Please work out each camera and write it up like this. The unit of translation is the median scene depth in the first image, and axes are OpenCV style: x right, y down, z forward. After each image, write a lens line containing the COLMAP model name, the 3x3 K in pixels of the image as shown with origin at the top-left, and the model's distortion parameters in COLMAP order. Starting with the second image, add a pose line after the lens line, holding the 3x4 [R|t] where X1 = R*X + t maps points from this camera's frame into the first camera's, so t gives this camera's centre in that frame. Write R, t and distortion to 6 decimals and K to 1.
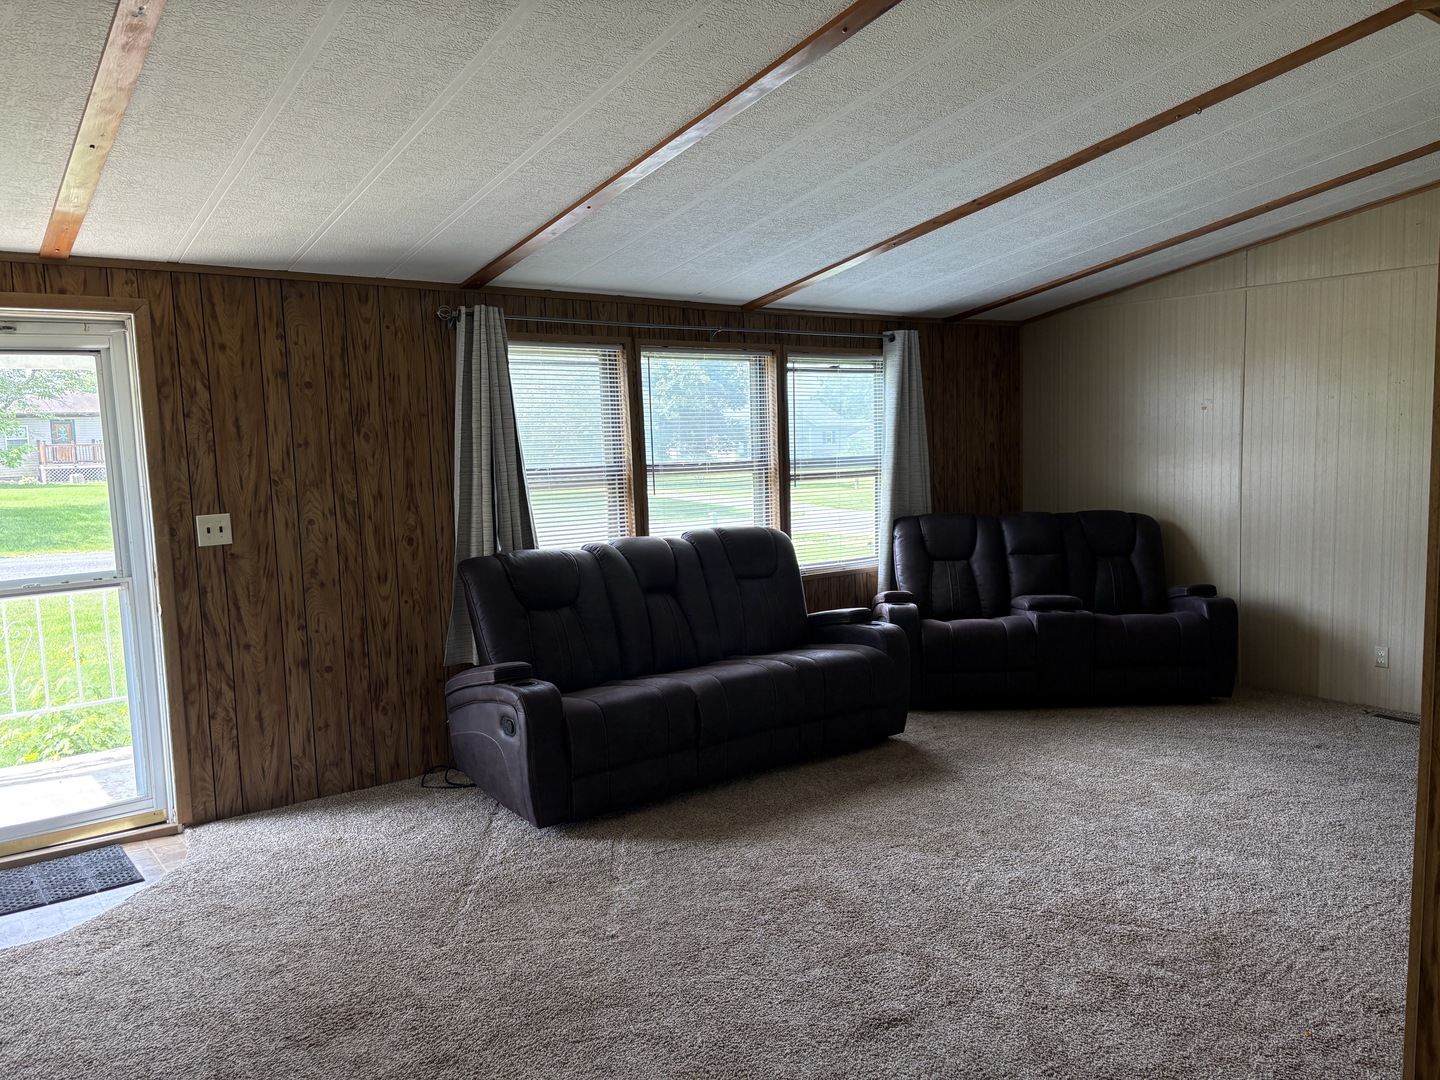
lens RADIAL K [[1082.6, 0, 720.0], [0, 1082.6, 540.0], [0, 0, 1]] dist [0.005058, 0.002752]
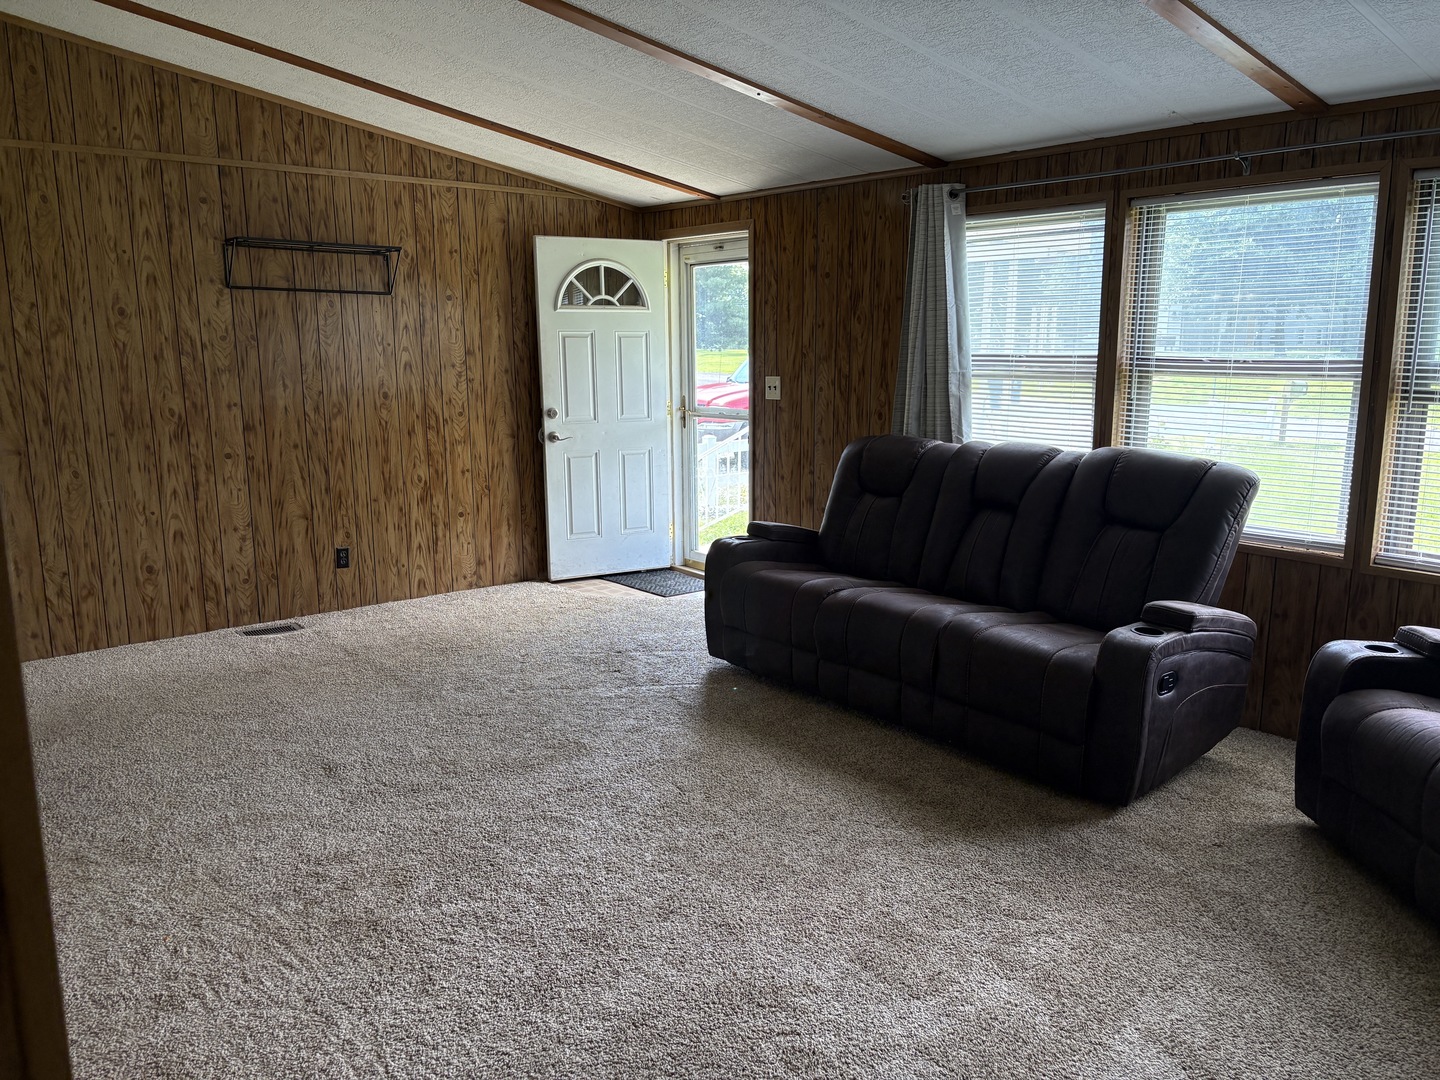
lens RADIAL K [[1088.4, 0, 720.0], [0, 1088.4, 540.0], [0, 0, 1]] dist [0.099562, -0.185672]
pose [[0.035288, 0.210050, -0.977054, 0.861264], [-0.094593, 0.973975, 0.205972, -0.093507], [0.994890, 0.085155, 0.054239, 0.822346]]
